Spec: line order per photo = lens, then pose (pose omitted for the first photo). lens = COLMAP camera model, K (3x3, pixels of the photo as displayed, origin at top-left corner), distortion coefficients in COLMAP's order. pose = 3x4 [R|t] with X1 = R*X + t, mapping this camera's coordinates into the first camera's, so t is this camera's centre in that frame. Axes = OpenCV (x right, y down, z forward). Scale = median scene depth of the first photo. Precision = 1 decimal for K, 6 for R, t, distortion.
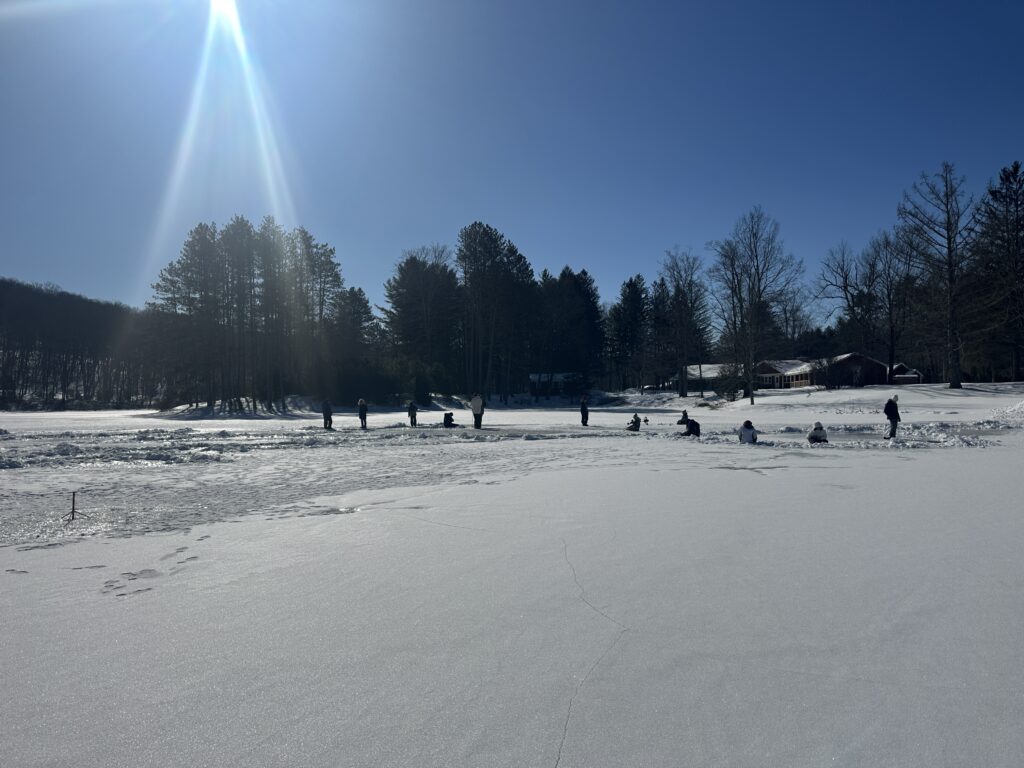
lens RADIAL K [[715.0, 0, 512.1], [0, 715.0, 383.9], [0, 0, 1]] dist [0.038794, -0.012526]
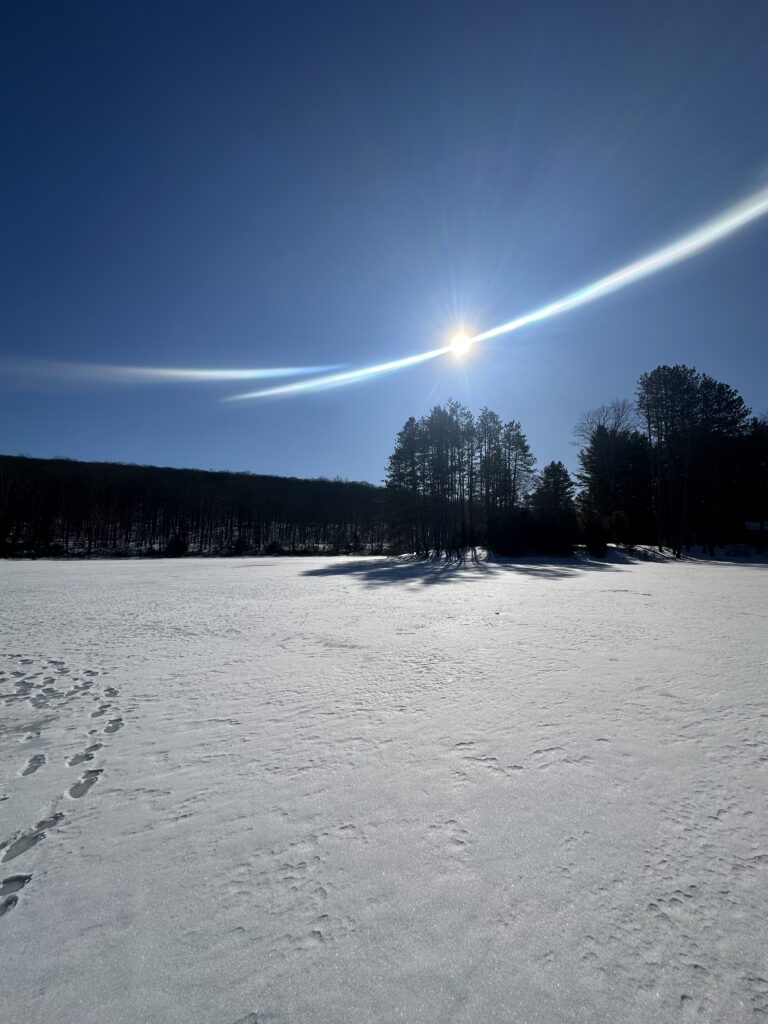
lens RADIAL K [[409.7, 0, 383.4], [0, 409.7, 506.9], [0, 0, 1]] dist [0.002712, 0.000171]
pose [[0.772182, -0.060555, -0.632509, 0.001254], [0.007966, 0.996293, -0.085659, 0.007557], [0.635351, 0.061106, 0.769802, 0.324716]]
